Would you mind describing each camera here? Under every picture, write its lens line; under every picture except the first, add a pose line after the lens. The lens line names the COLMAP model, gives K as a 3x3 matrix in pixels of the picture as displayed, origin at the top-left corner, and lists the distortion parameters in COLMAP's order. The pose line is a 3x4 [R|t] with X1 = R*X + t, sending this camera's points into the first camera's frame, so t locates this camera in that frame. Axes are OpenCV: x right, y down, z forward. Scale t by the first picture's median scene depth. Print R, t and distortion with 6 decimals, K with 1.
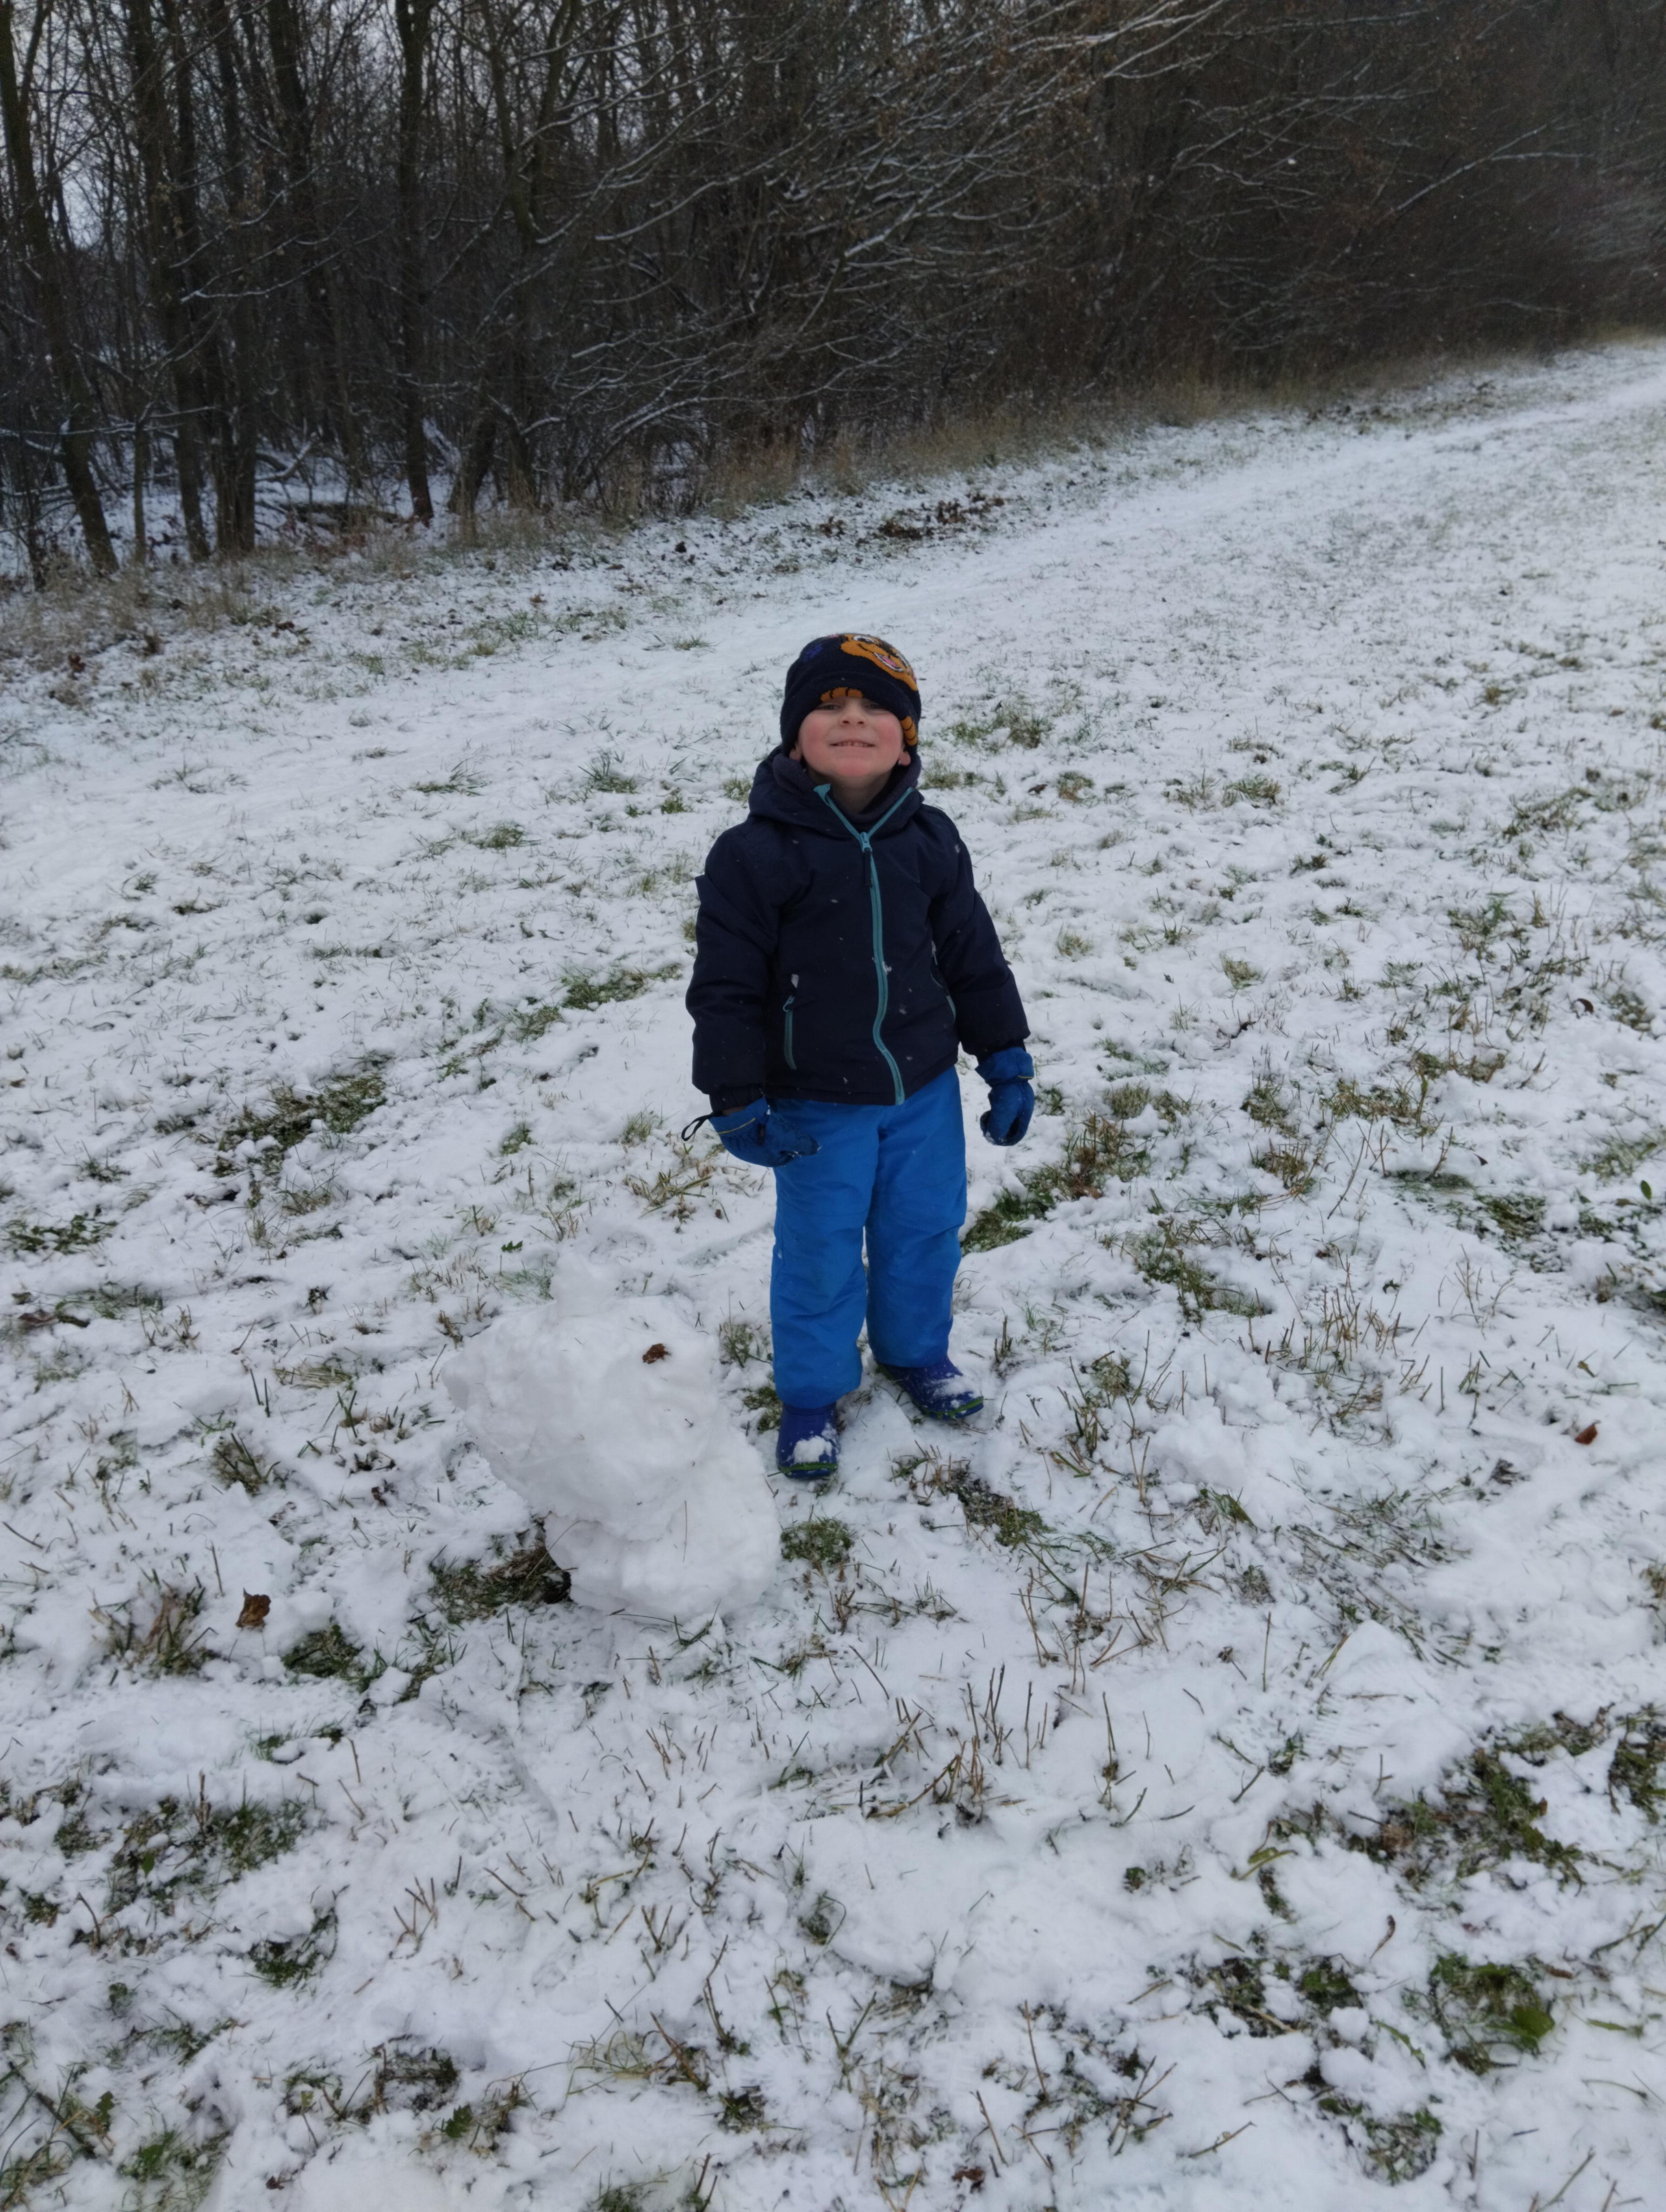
lens RADIAL K [[1736.7, 0, 833.0], [0, 1736.7, 1106.0], [0, 0, 1]] dist [0.072345, -0.155936]
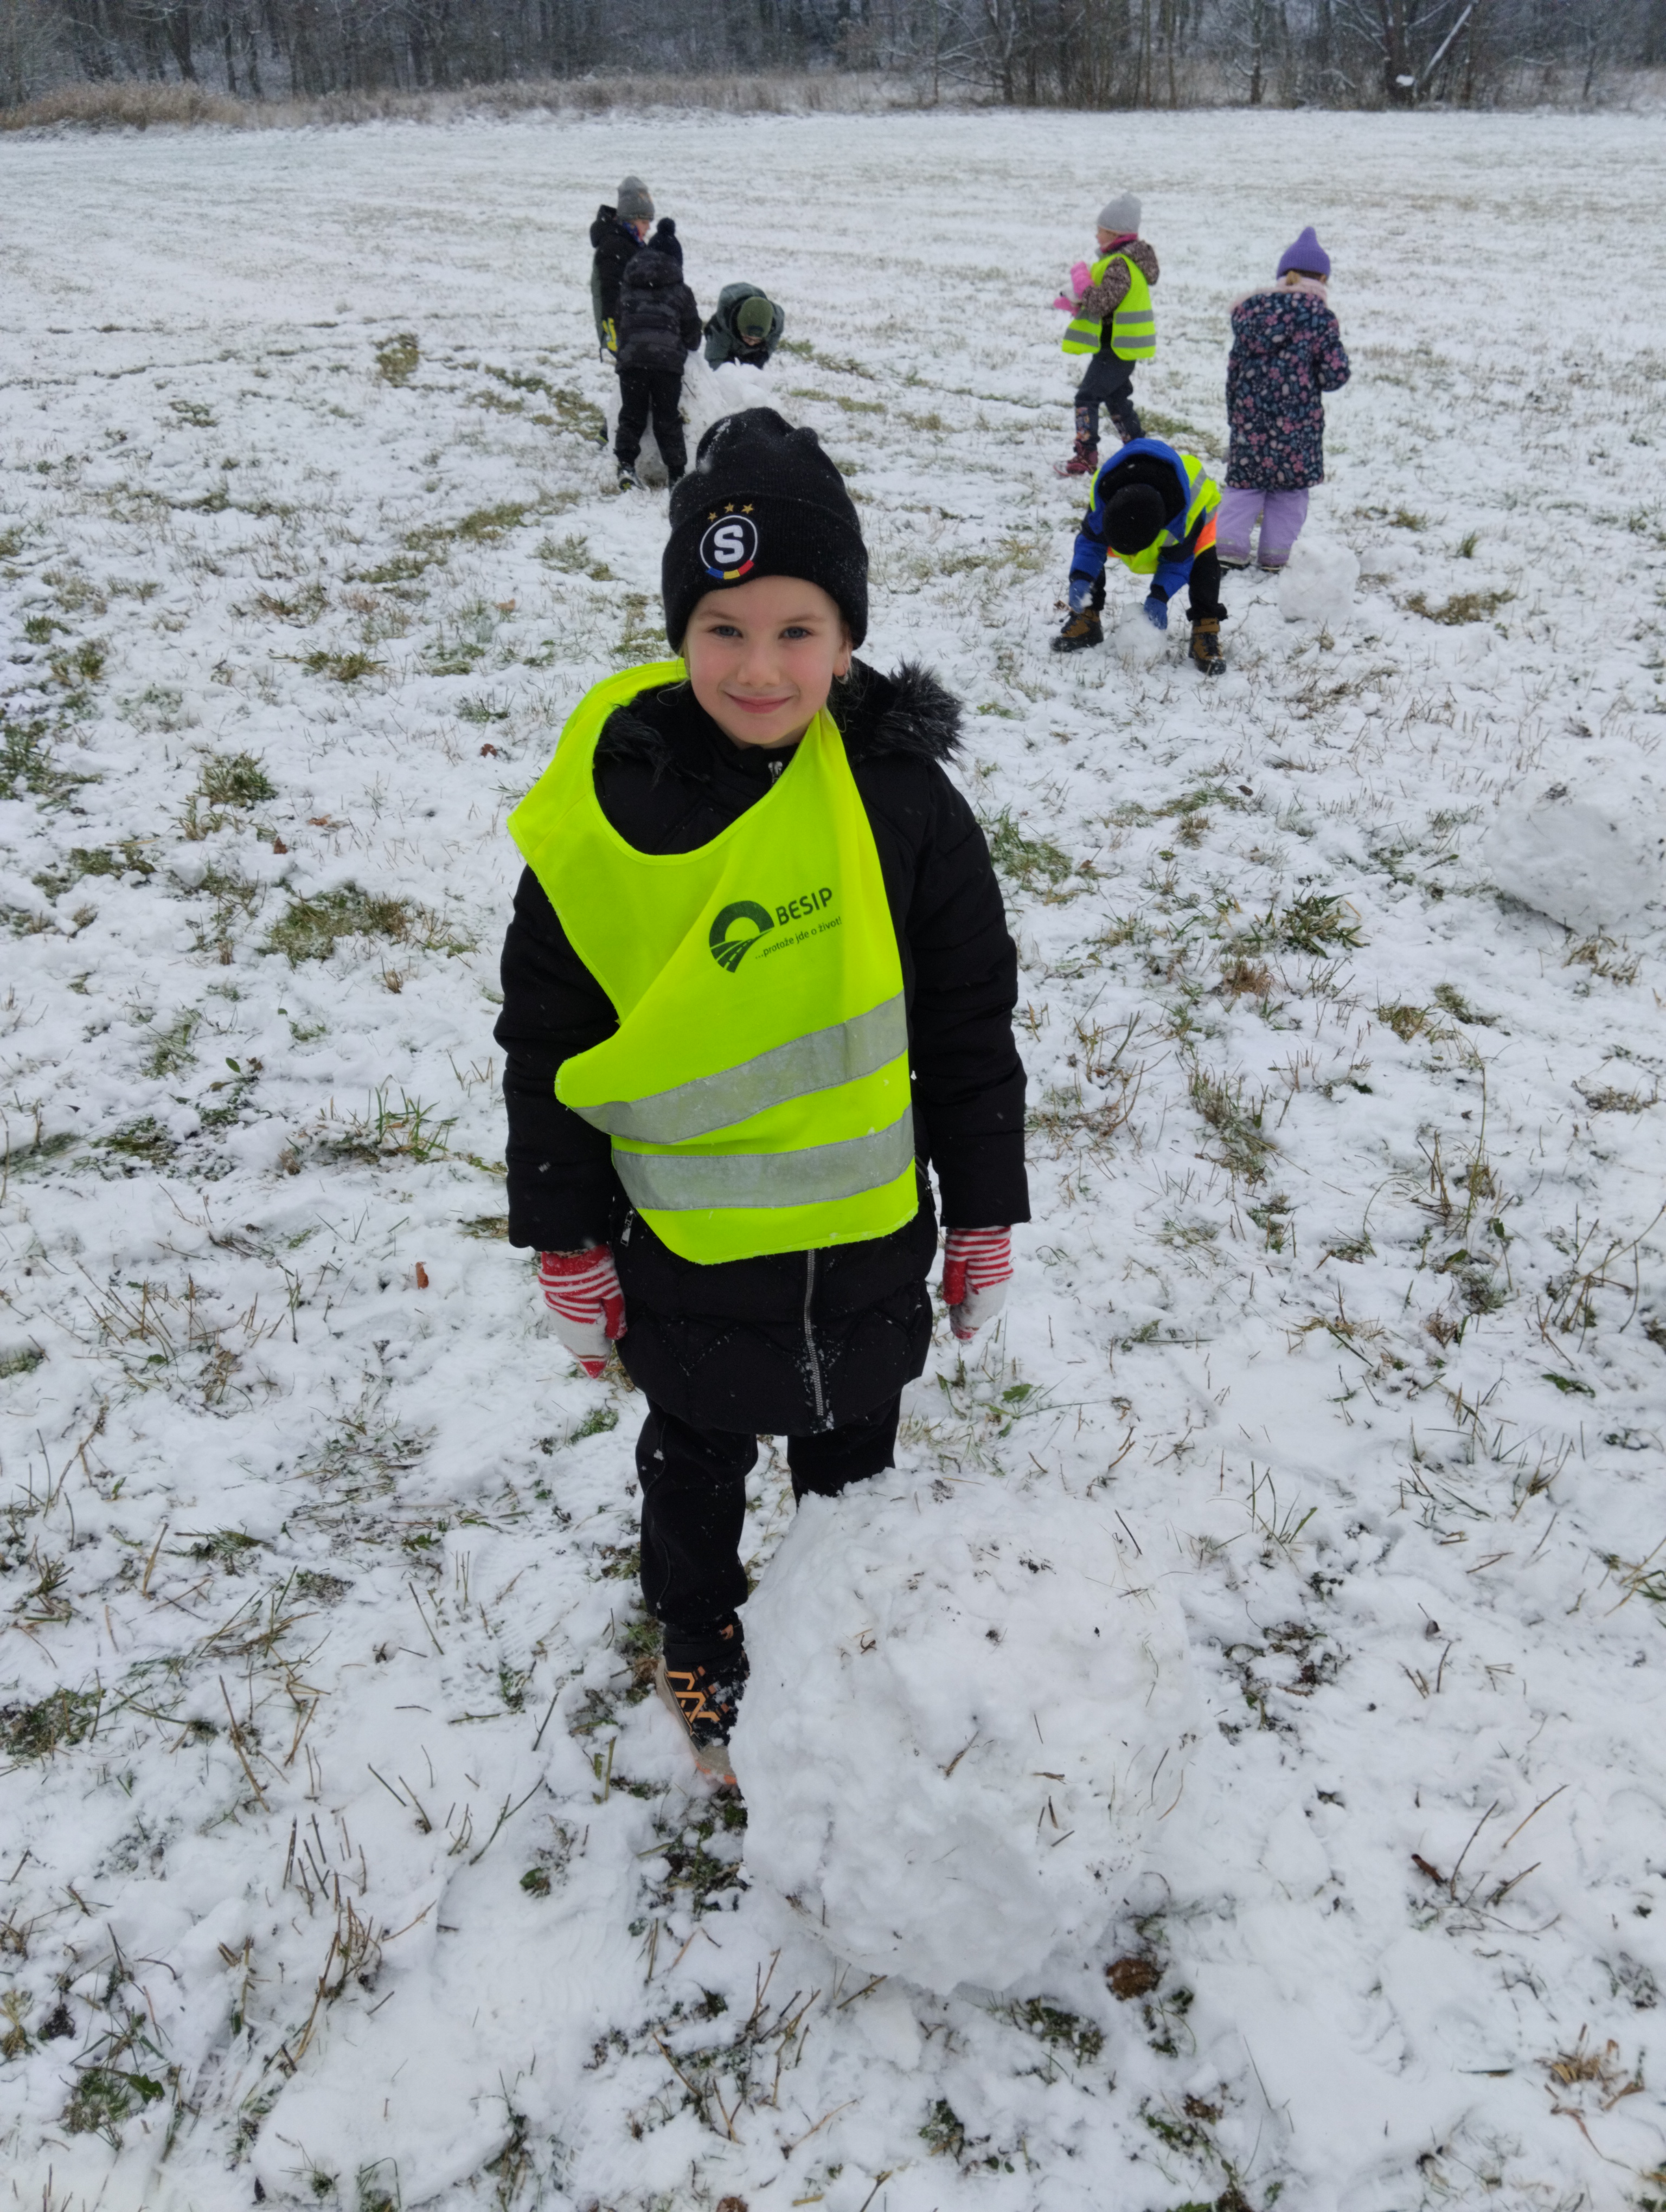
lens RADIAL K [[1741.0, 0, 833.0], [0, 1741.0, 1106.0], [0, 0, 1]] dist [0.012709, -0.061259]
pose [[0.455624, -0.412626, 0.788763, -0.260329], [0.364423, 0.894885, 0.257635, -0.091499], [-0.812159, 0.170059, 0.558102, 0.229769]]
